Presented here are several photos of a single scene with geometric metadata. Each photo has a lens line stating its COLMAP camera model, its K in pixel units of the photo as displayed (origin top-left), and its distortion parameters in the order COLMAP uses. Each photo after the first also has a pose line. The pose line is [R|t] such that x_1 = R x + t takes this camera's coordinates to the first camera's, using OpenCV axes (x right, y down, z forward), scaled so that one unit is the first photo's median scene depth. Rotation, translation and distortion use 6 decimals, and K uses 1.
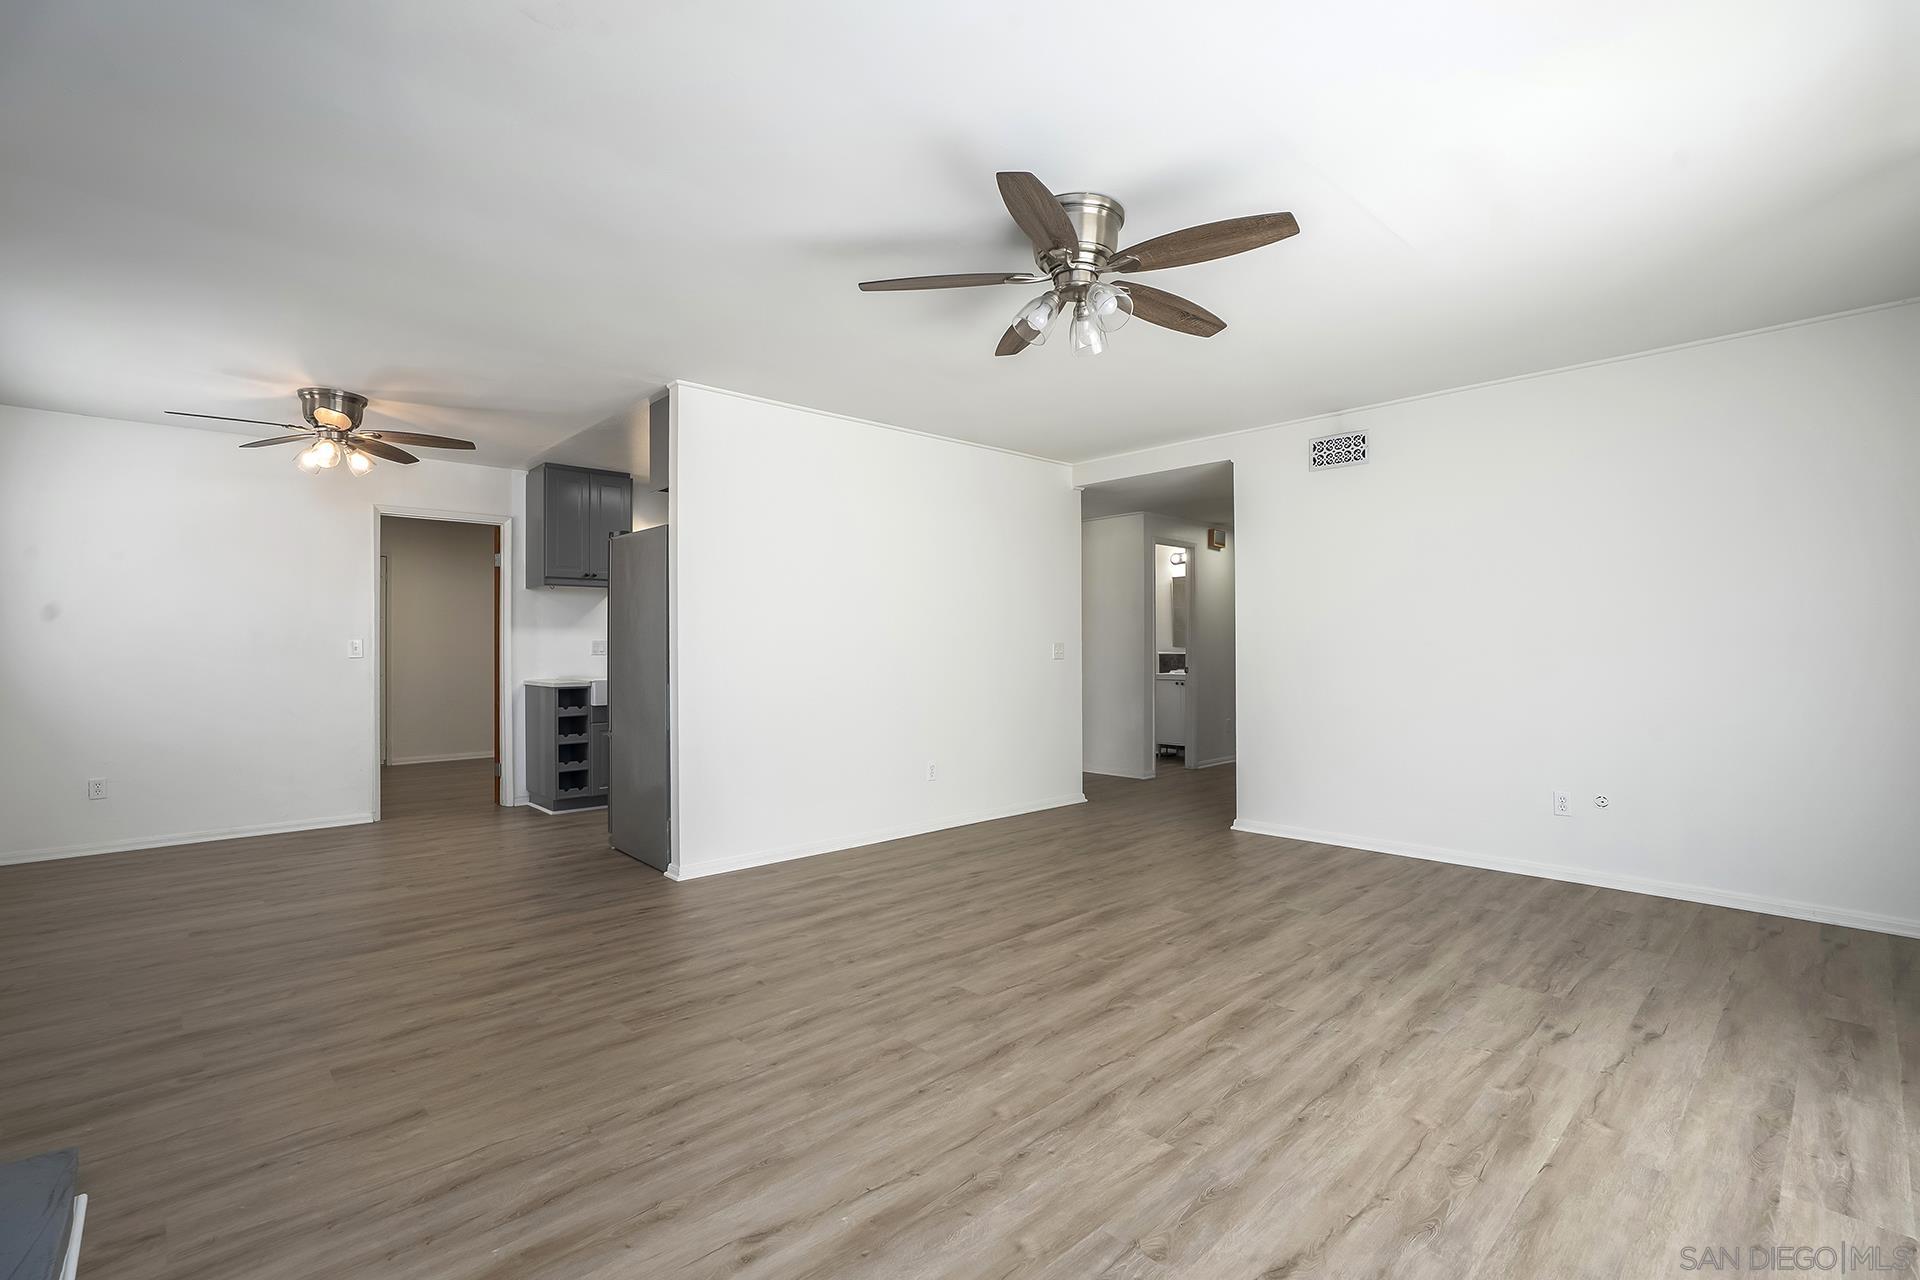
lens RADIAL K [[867.6, 0, 953.3], [0, 867.6, 645.1], [0, 0, 1]] dist [-0.040008, 0.018242]
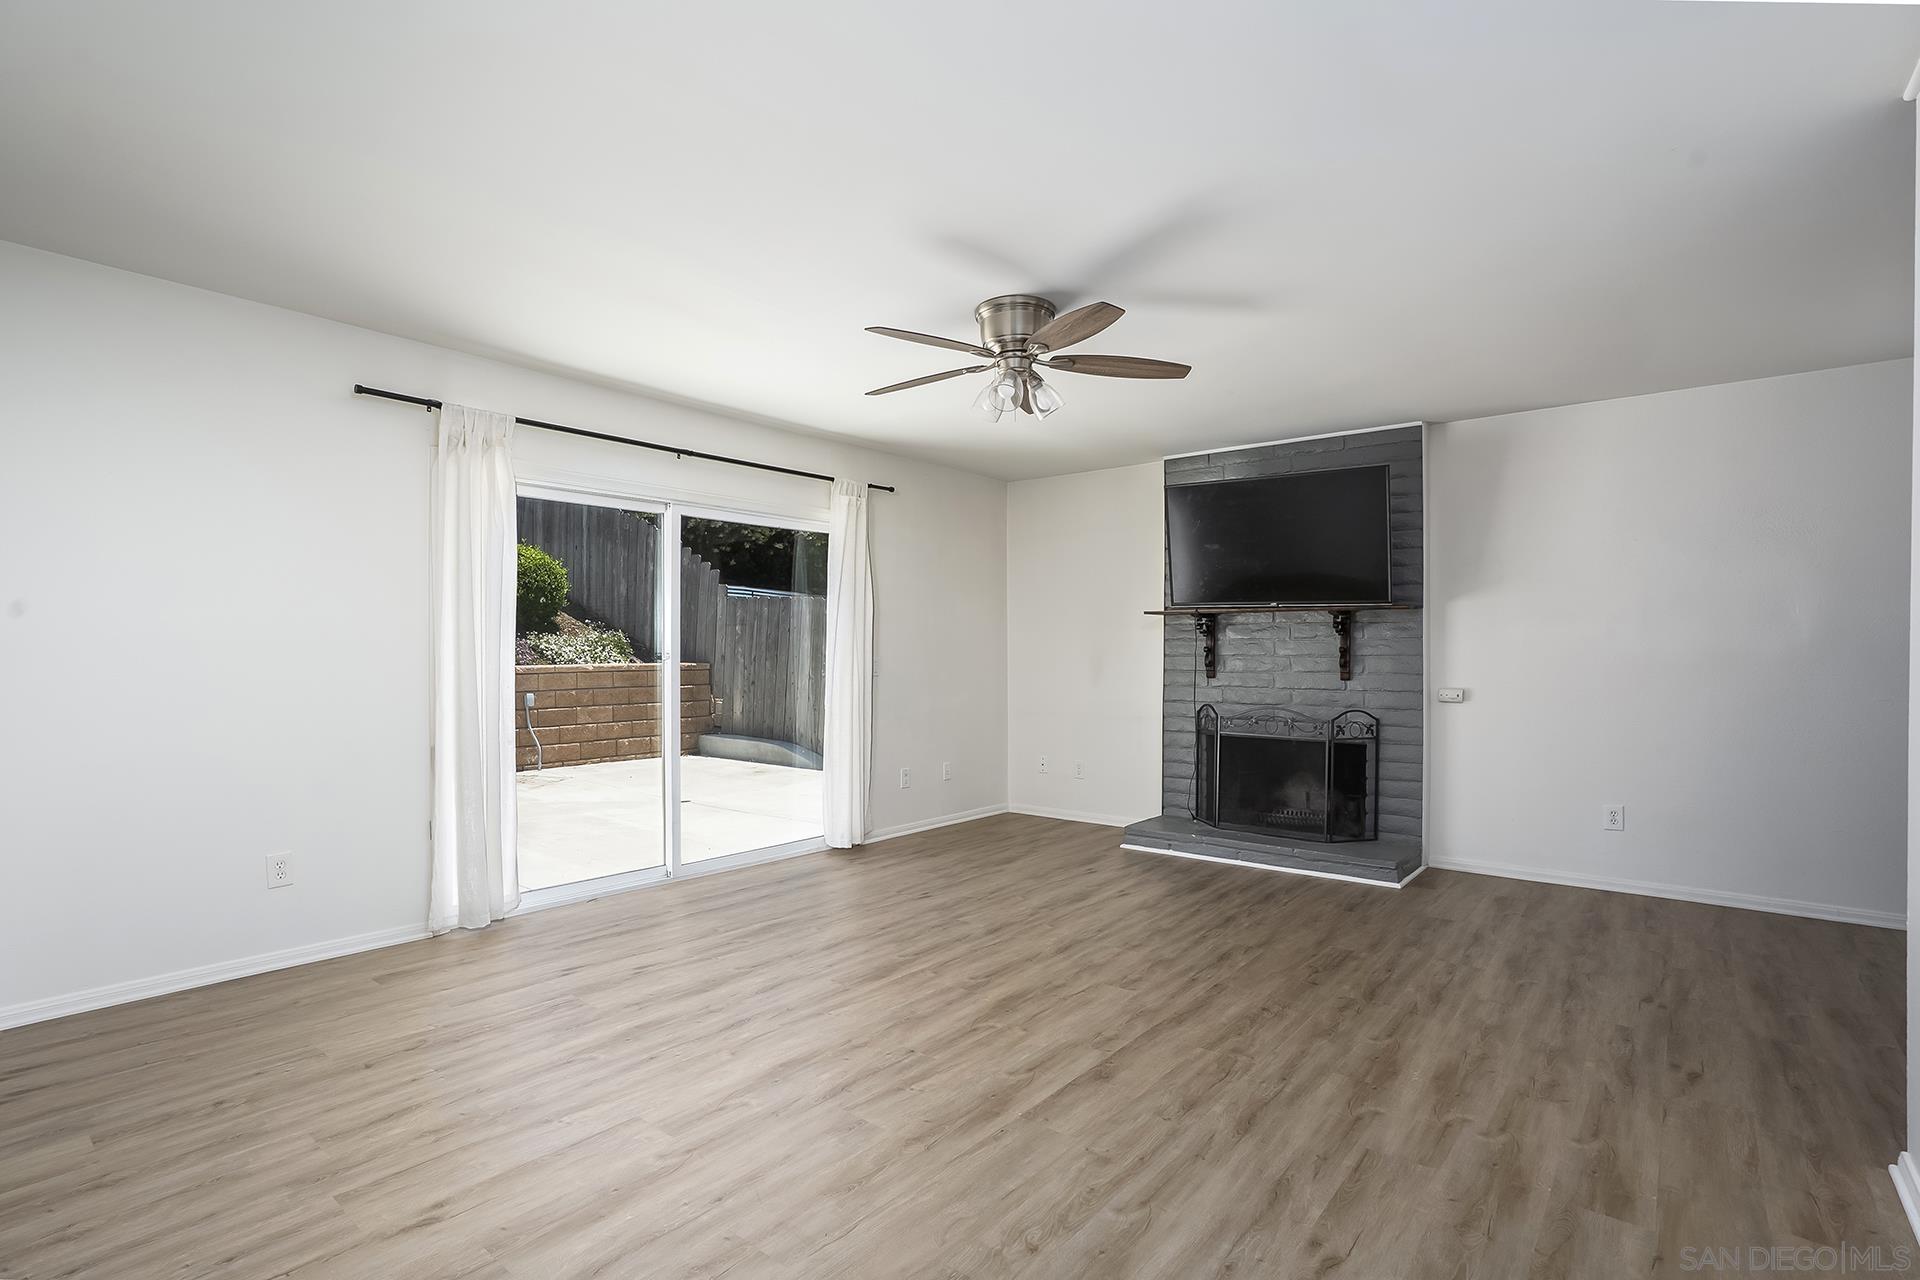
lens RADIAL K [[916.1, 0, 949.8], [0, 916.1, 654.5], [0, 0, 1]] dist [-0.041698, 0.015558]
pose [[-0.991100, 0.001250, -0.133116, 0.356255], [0.001687, 0.999994, -0.003169, -0.008642], [0.133112, -0.003365, -0.991095, 1.990776]]
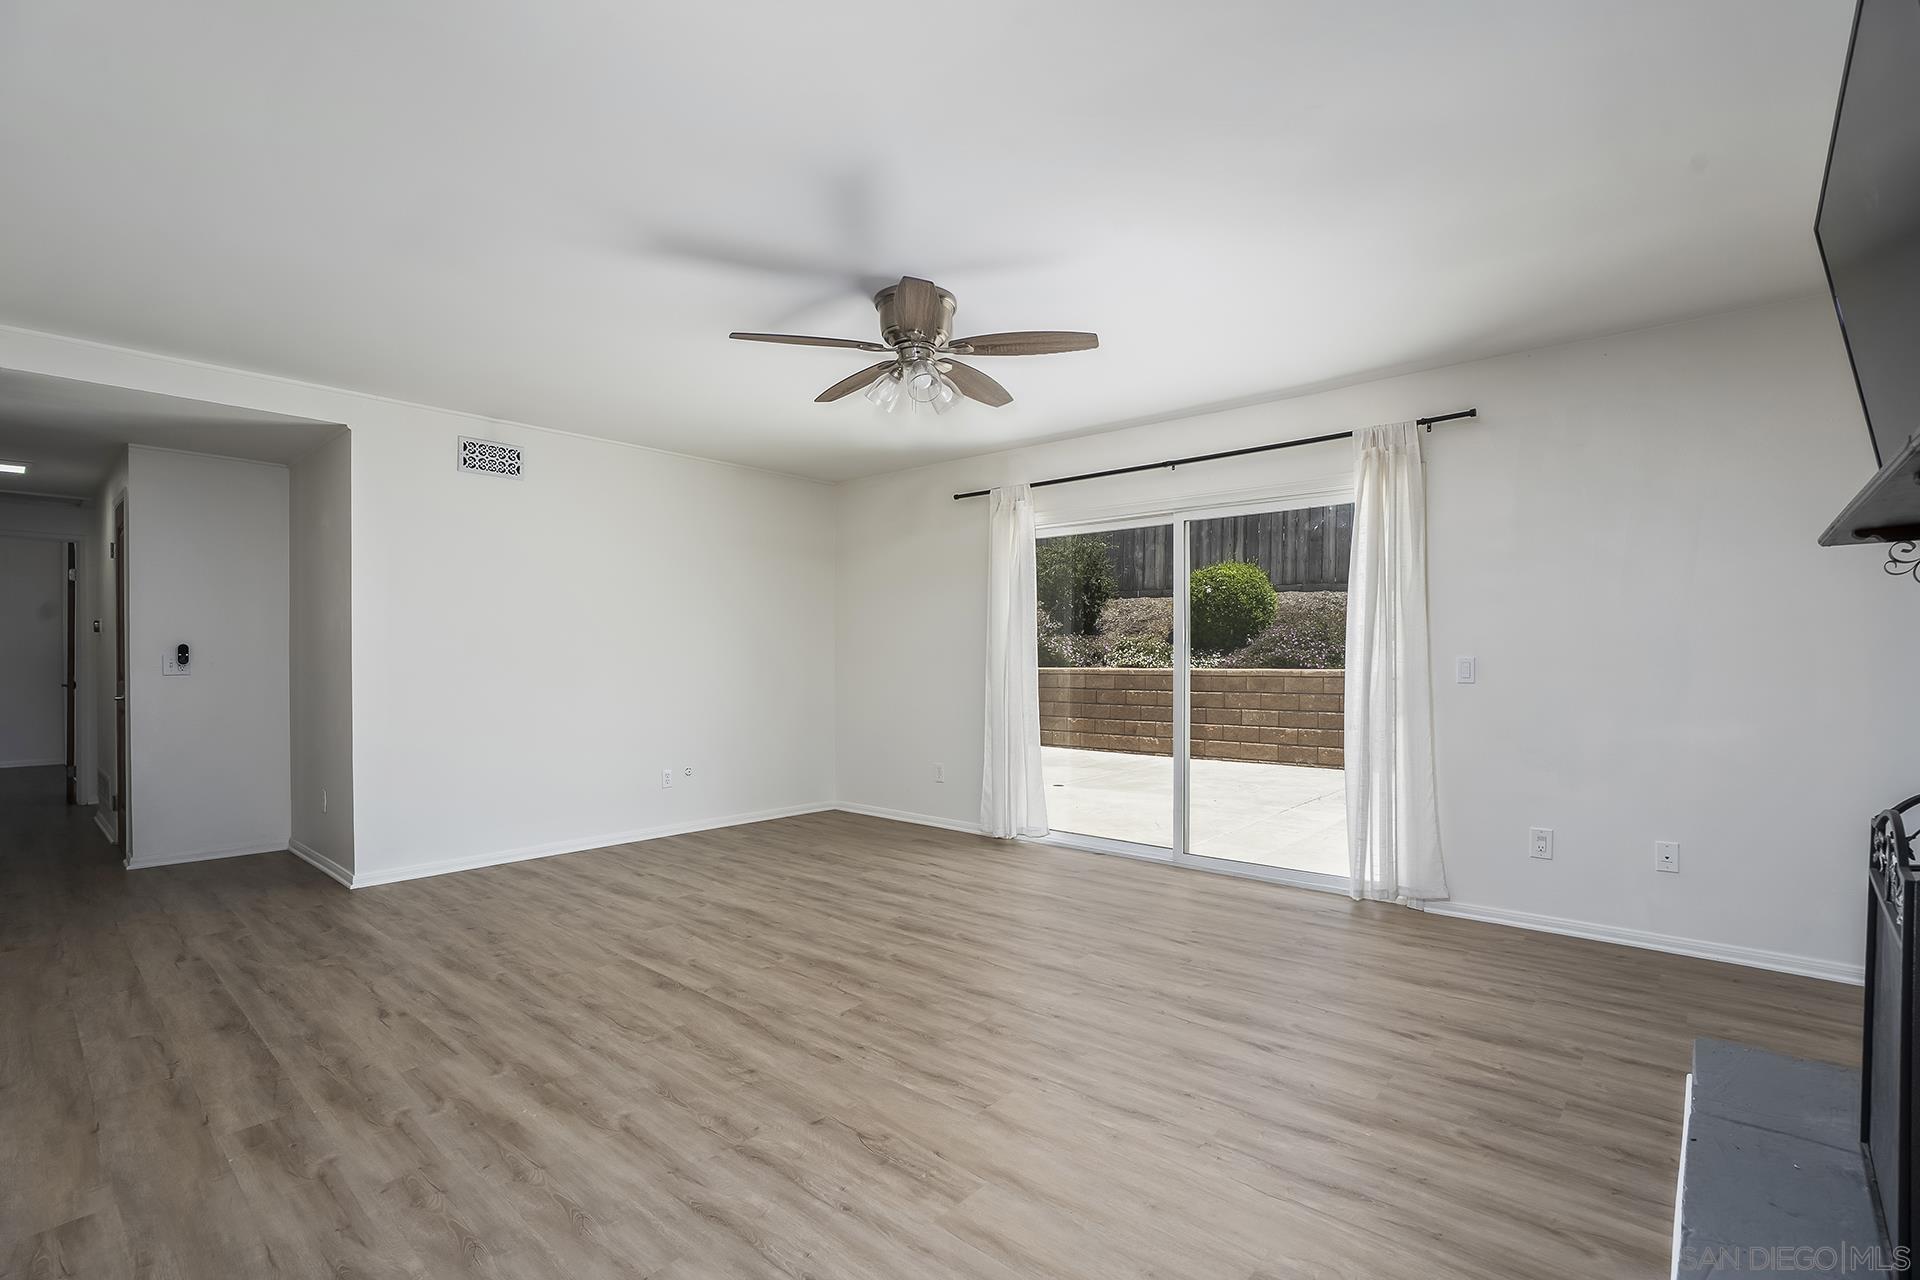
lens RADIAL K [[878.1, 0, 960.9], [0, 878.1, 654.0], [0, 0, 1]] dist [-0.044435, 0.019920]
pose [[-0.100525, 0.008218, 0.994901, -0.944157], [-0.003031, 0.999959, -0.008566, 0.002225], [-0.994930, -0.003876, -0.100496, 0.929324]]
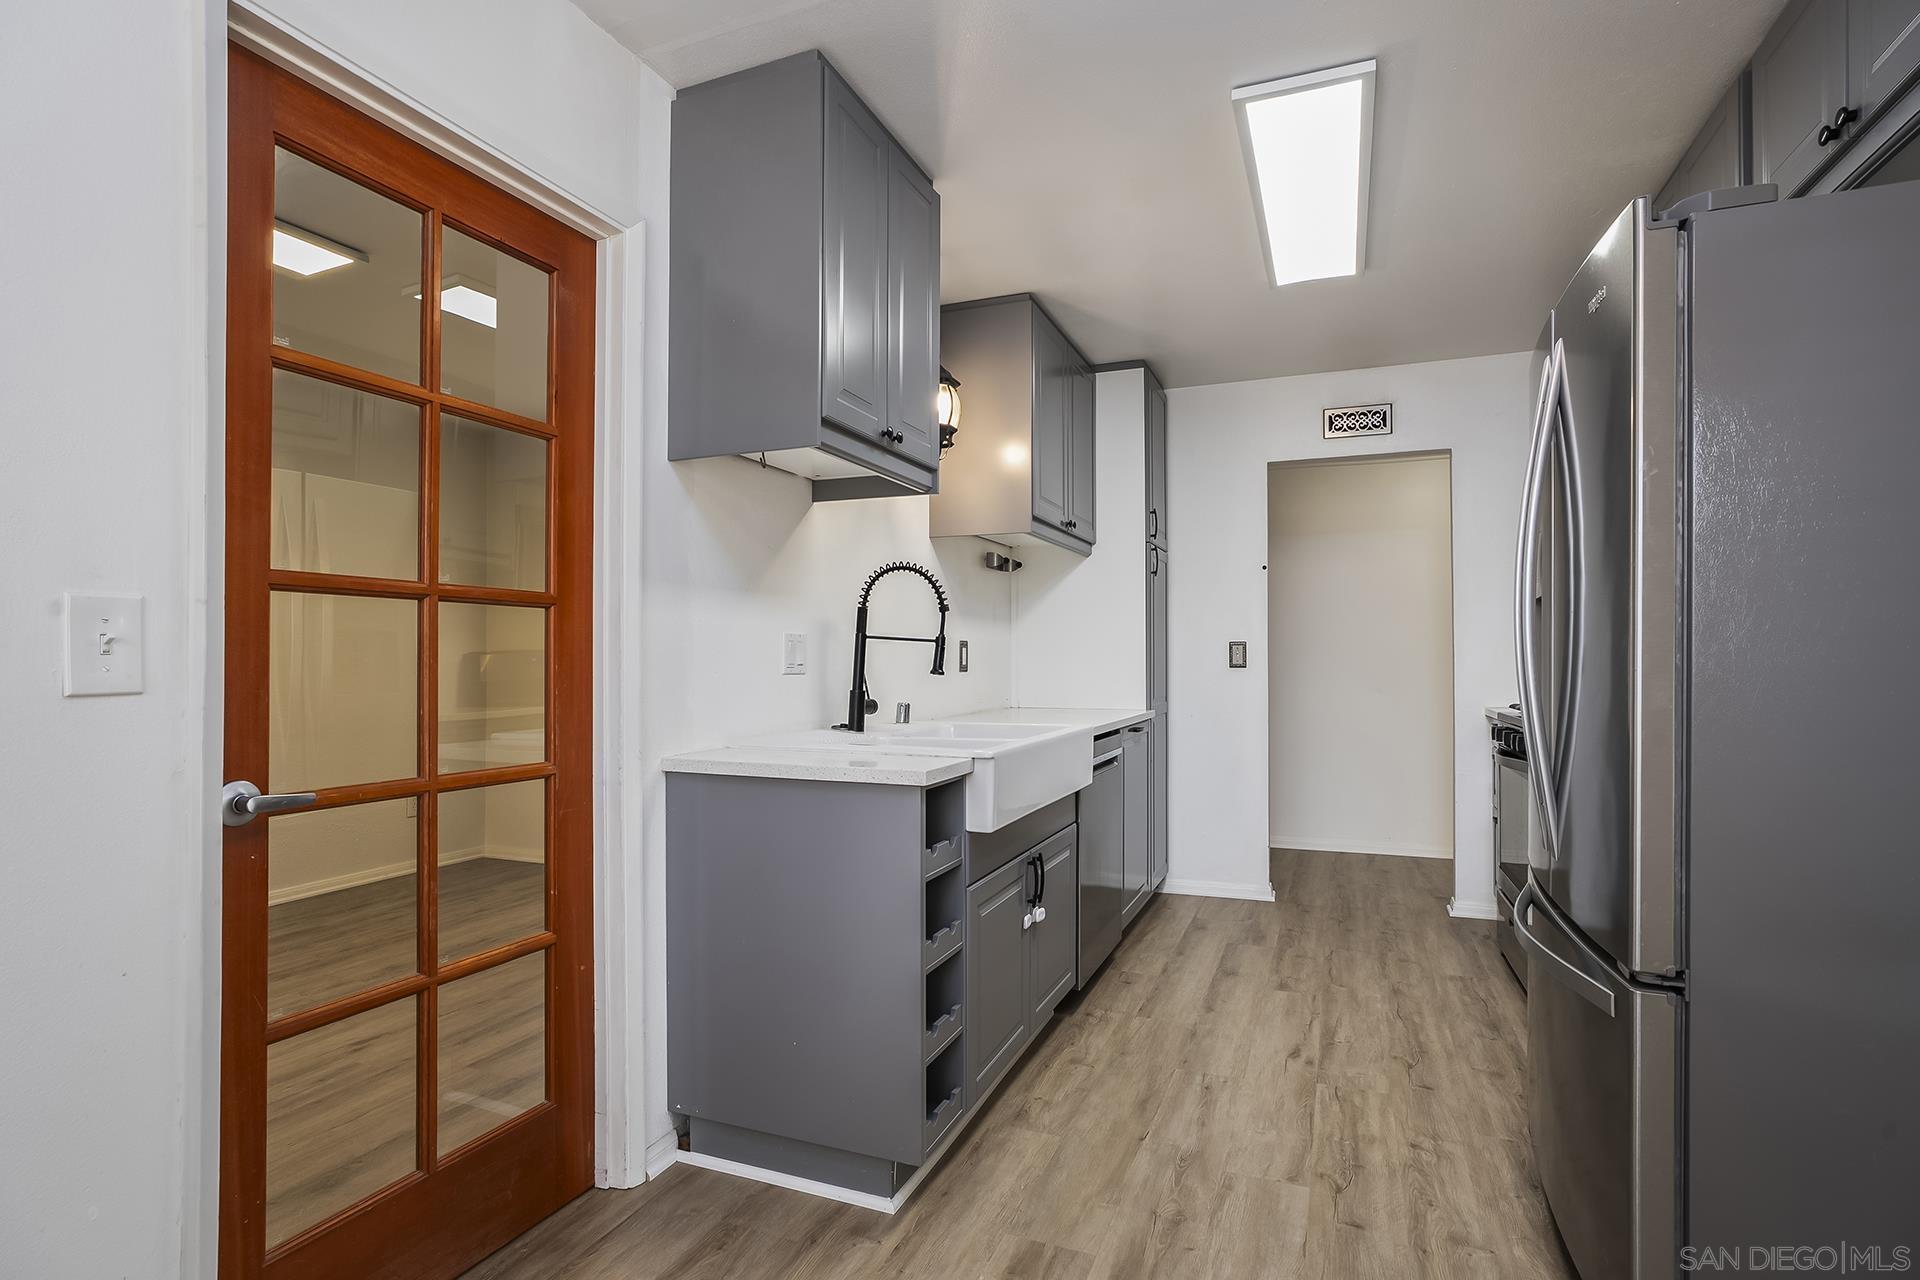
lens RADIAL K [[939.1, 0, 961.6], [0, 939.1, 649.4], [0, 0, 1]] dist [-0.016935, 0.001239]
pose [[0.904967, 0.008182, 0.425404, -1.157691], [-0.004117, 0.999937, -0.010475, 0.011298], [-0.425462, 0.007728, 0.904943, 1.379226]]
